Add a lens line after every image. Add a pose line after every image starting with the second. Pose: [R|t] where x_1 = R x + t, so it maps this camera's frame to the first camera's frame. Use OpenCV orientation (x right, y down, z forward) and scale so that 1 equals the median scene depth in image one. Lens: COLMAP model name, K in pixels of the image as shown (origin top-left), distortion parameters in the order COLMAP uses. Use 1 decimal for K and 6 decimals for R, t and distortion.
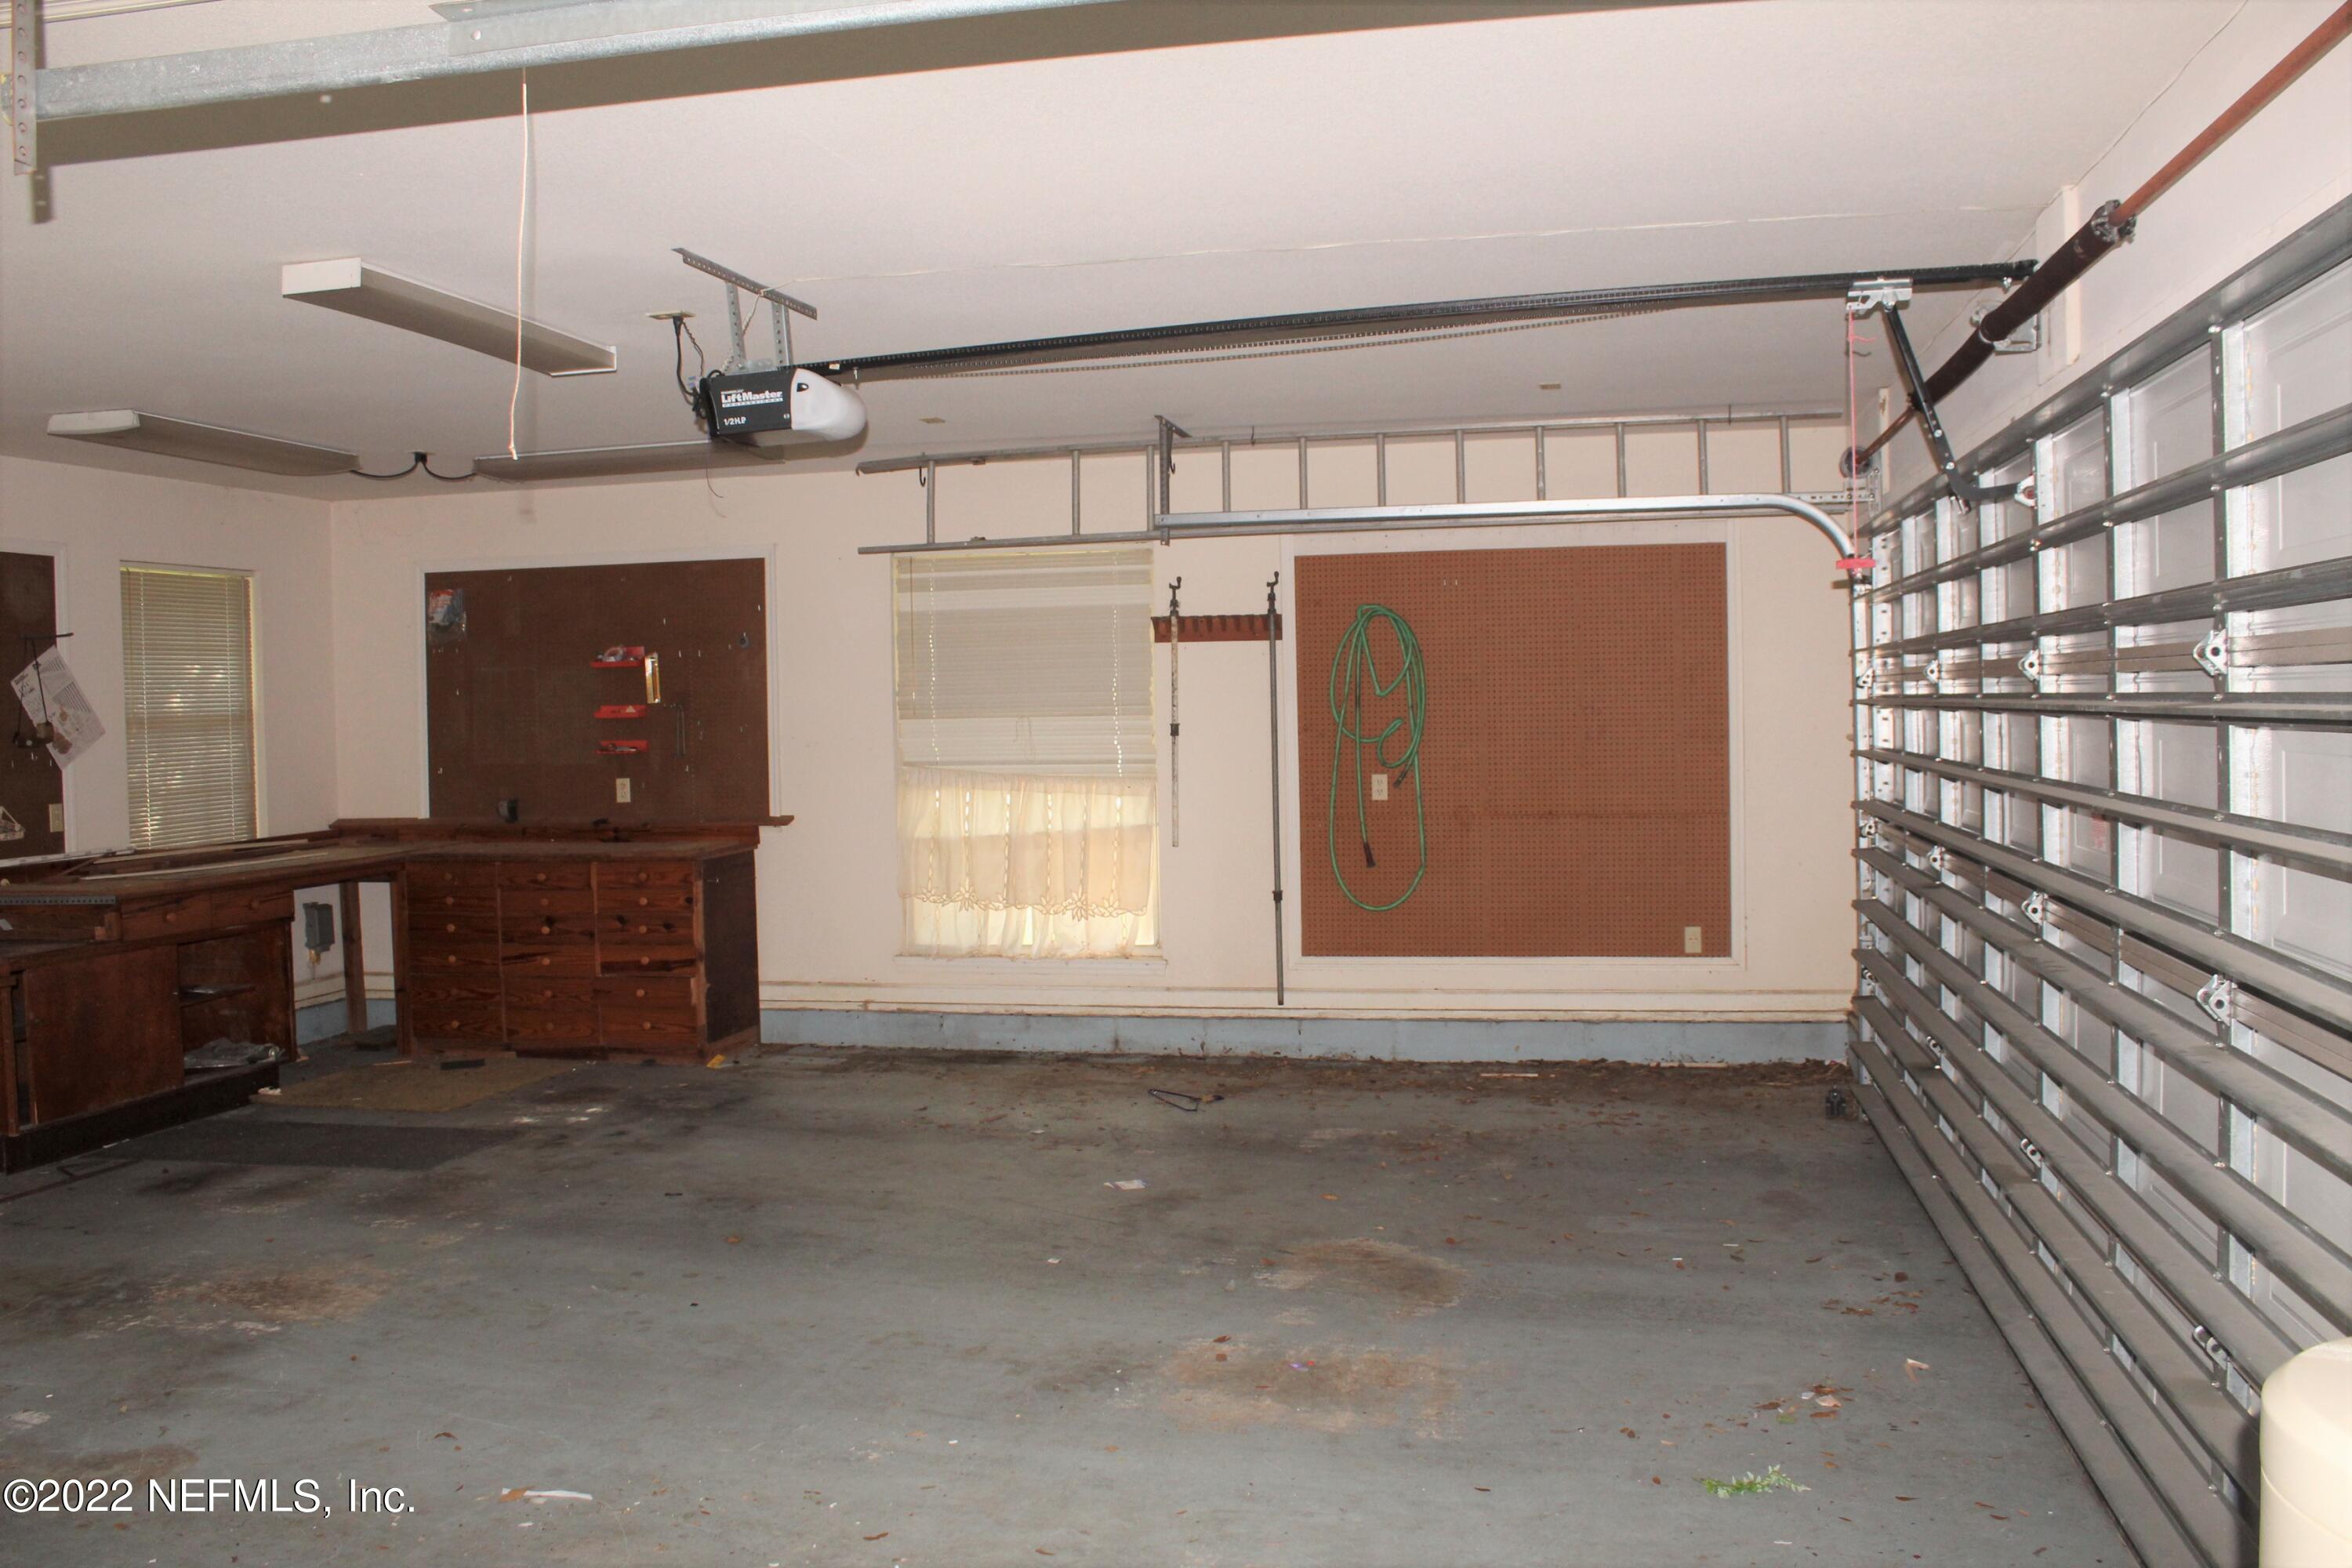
lens RADIAL K [[1998.0, 0, 1176.0], [0, 1998.0, 784.0], [0, 0, 1]] dist [-0.177106, 0.170185]
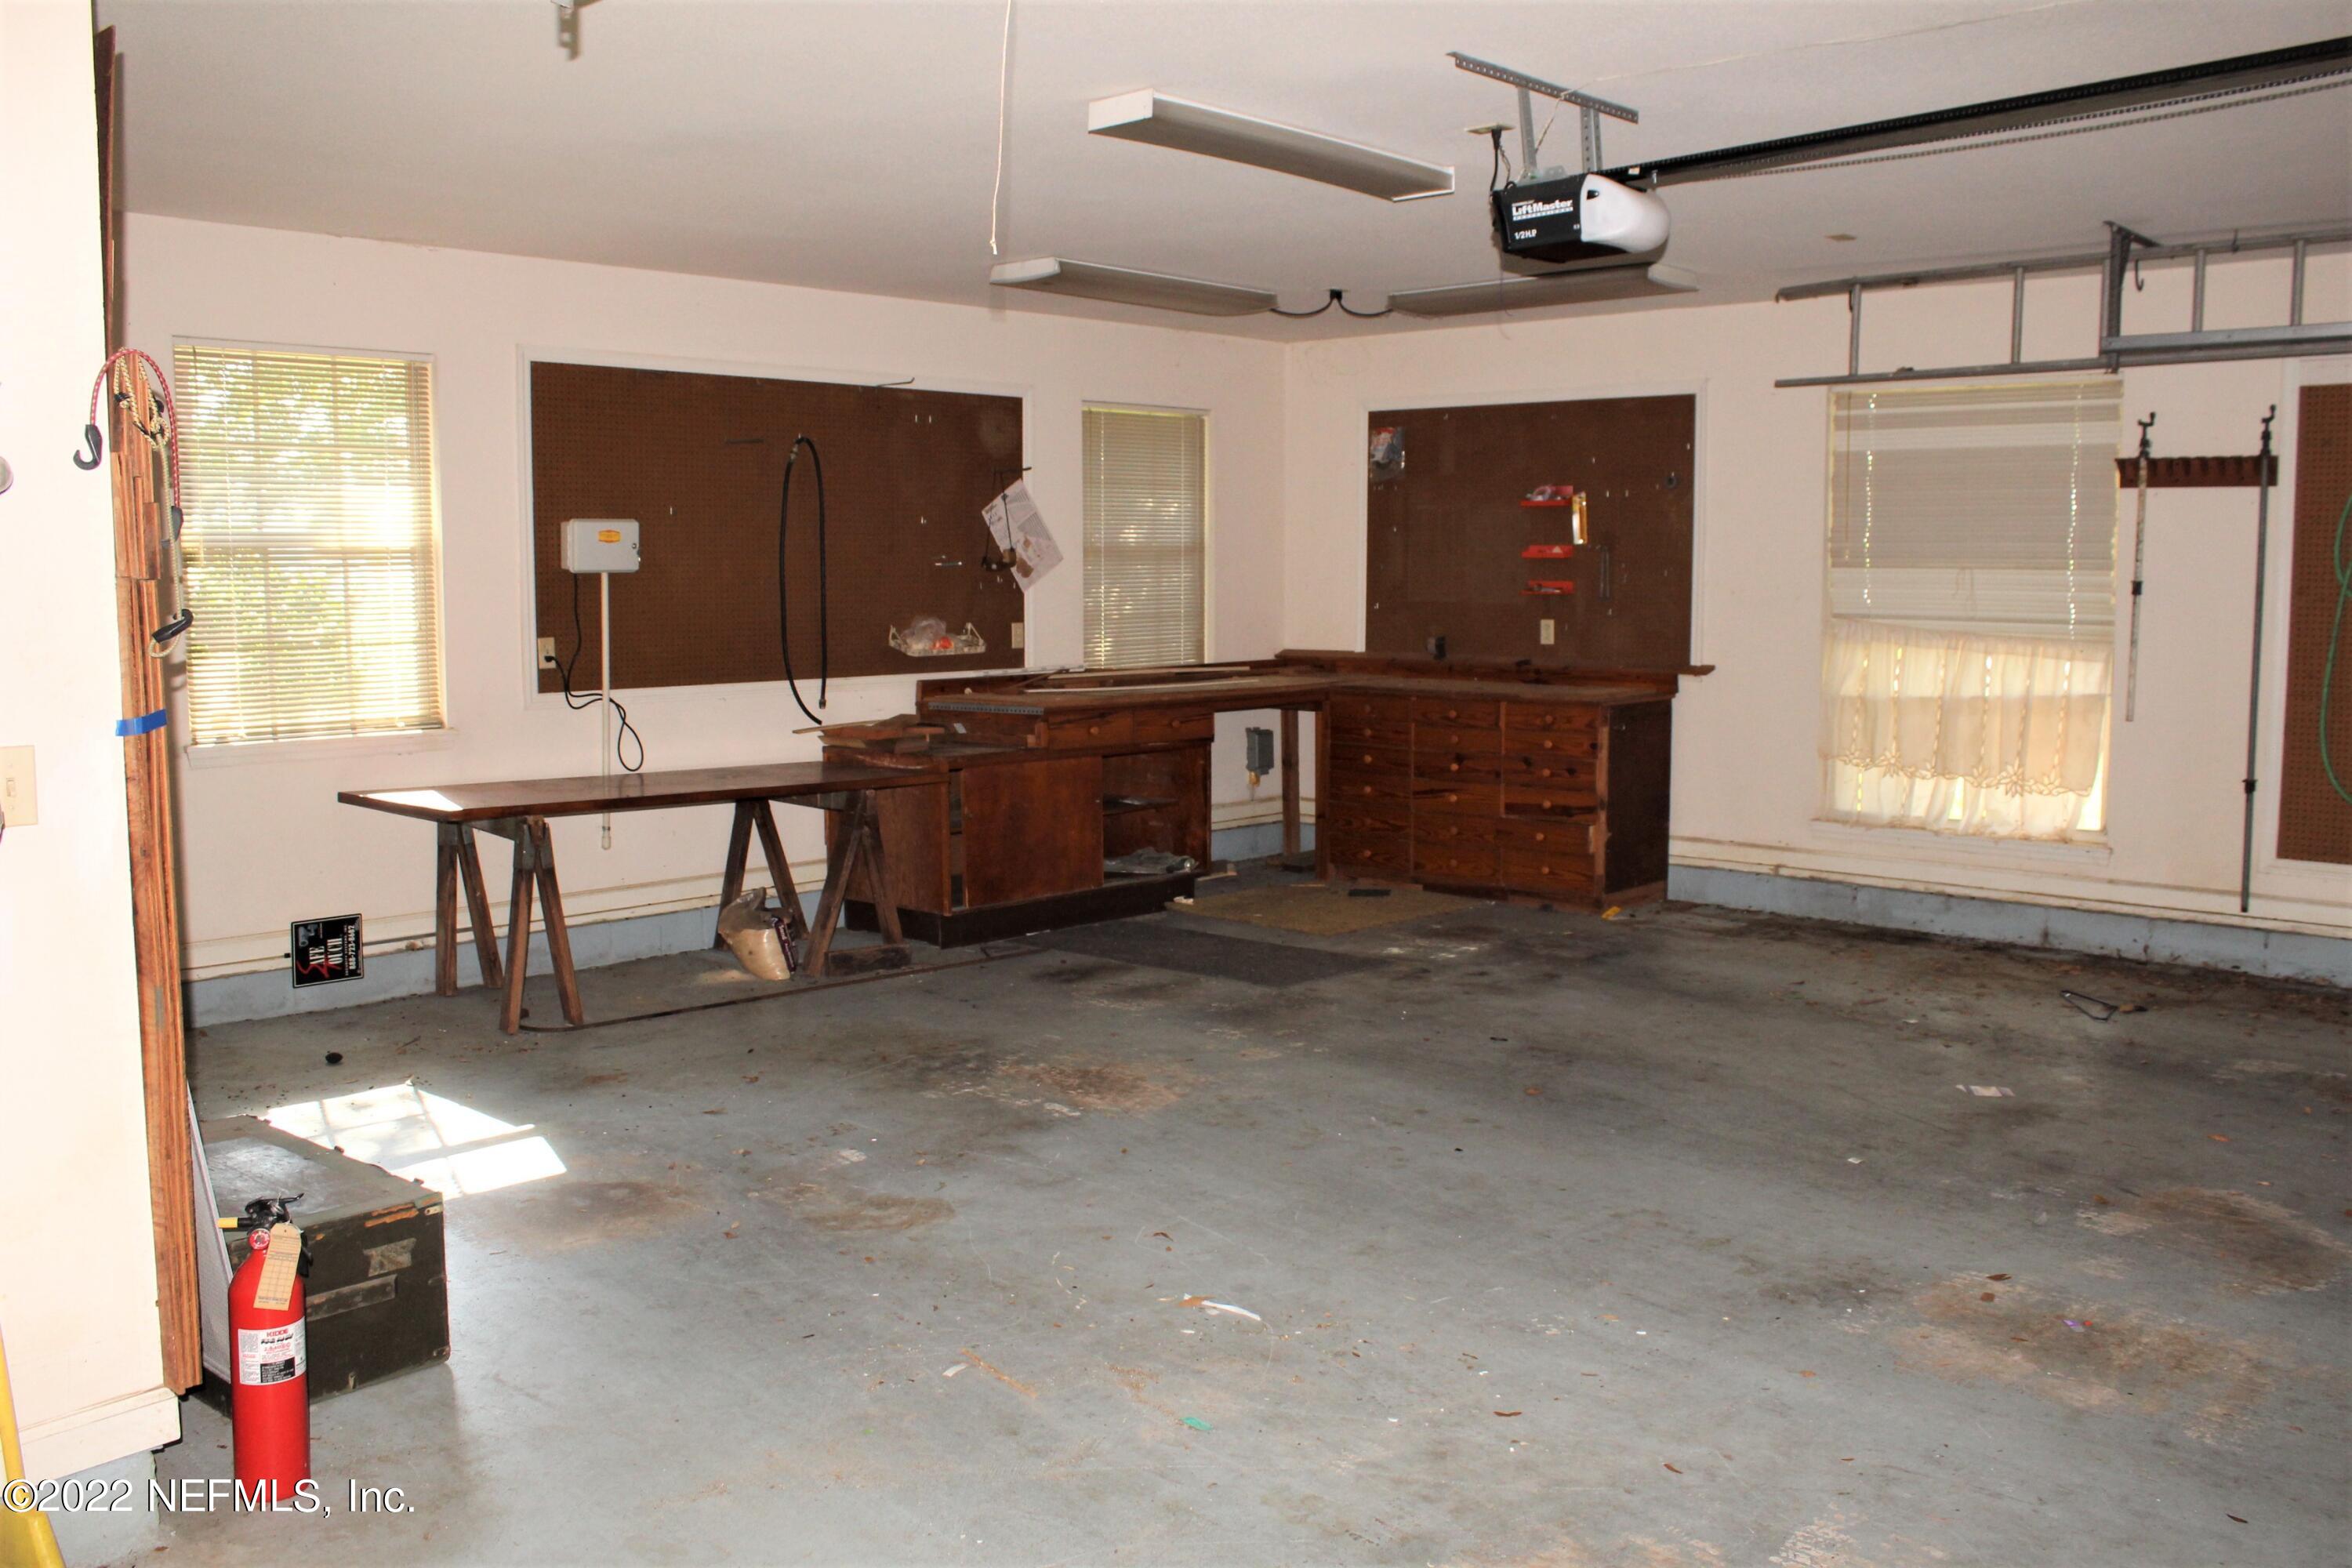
lens RADIAL K [[1998.0, 0, 1176.0], [0, 1998.0, 784.0], [0, 0, 1]] dist [-0.177106, 0.170185]
pose [[0.856431, 0.074174, -0.510905, 0.086797], [-0.037031, 0.995902, 0.082511, 0.004708], [0.514931, -0.051745, 0.855668, 0.060403]]
